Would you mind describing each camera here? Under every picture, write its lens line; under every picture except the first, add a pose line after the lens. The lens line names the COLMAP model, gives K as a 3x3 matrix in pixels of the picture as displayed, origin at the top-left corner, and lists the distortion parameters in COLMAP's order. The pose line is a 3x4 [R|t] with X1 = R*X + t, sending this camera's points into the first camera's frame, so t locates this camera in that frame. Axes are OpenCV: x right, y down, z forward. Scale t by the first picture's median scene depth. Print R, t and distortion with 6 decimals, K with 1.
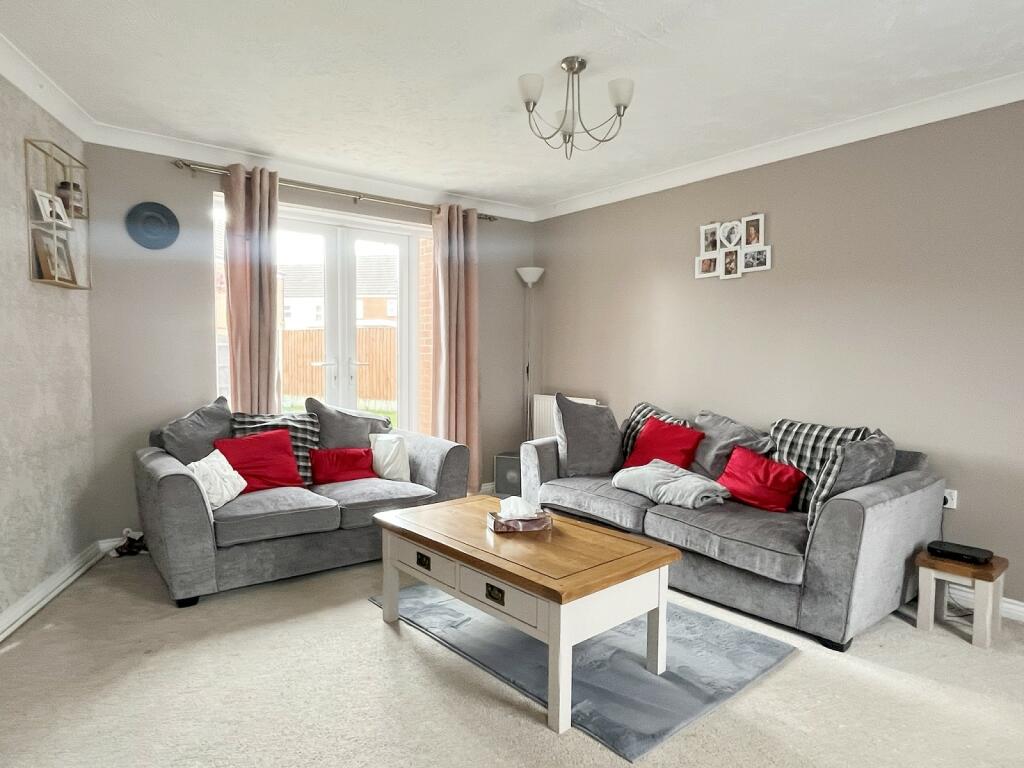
lens RADIAL K [[624.4, 0, 512.0], [0, 624.4, 384.0], [0, 0, 1]] dist [0.002275, -0.000418]
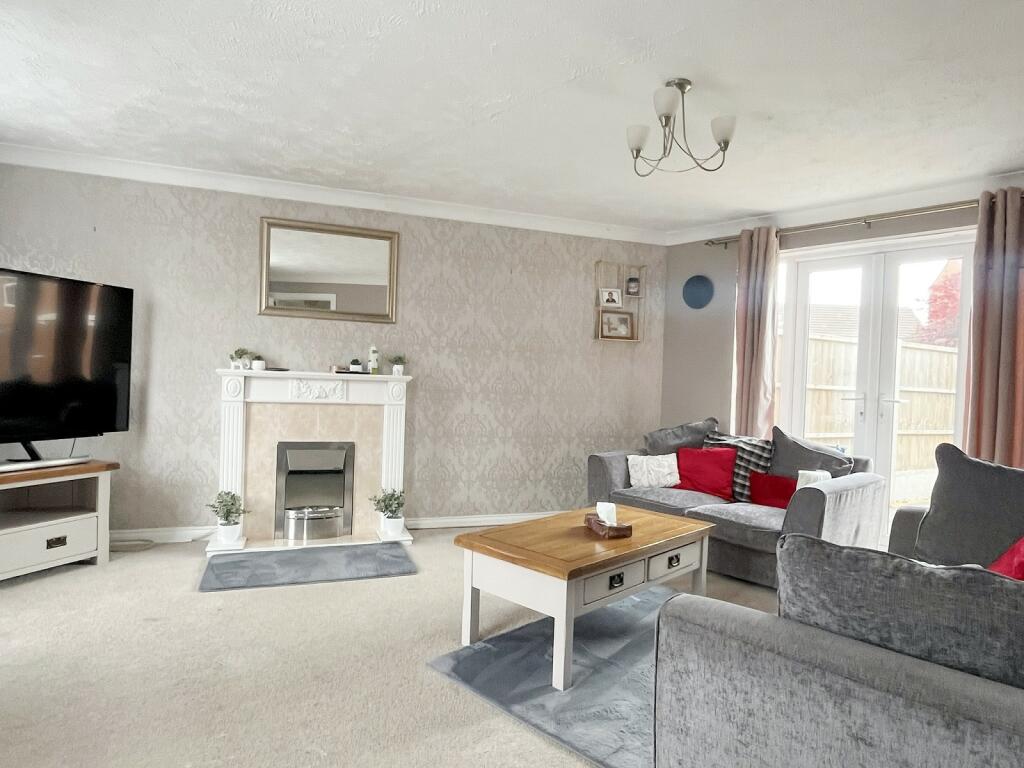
lens RADIAL K [[624.4, 0, 512.0], [0, 624.4, 384.0], [0, 0, 1]] dist [0.002275, -0.000418]
pose [[0.053023, 0.004673, -0.998582, 0.766118], [-0.086231, 0.996275, 0.000084, -0.012197], [0.994863, 0.086104, 0.053229, 0.508673]]
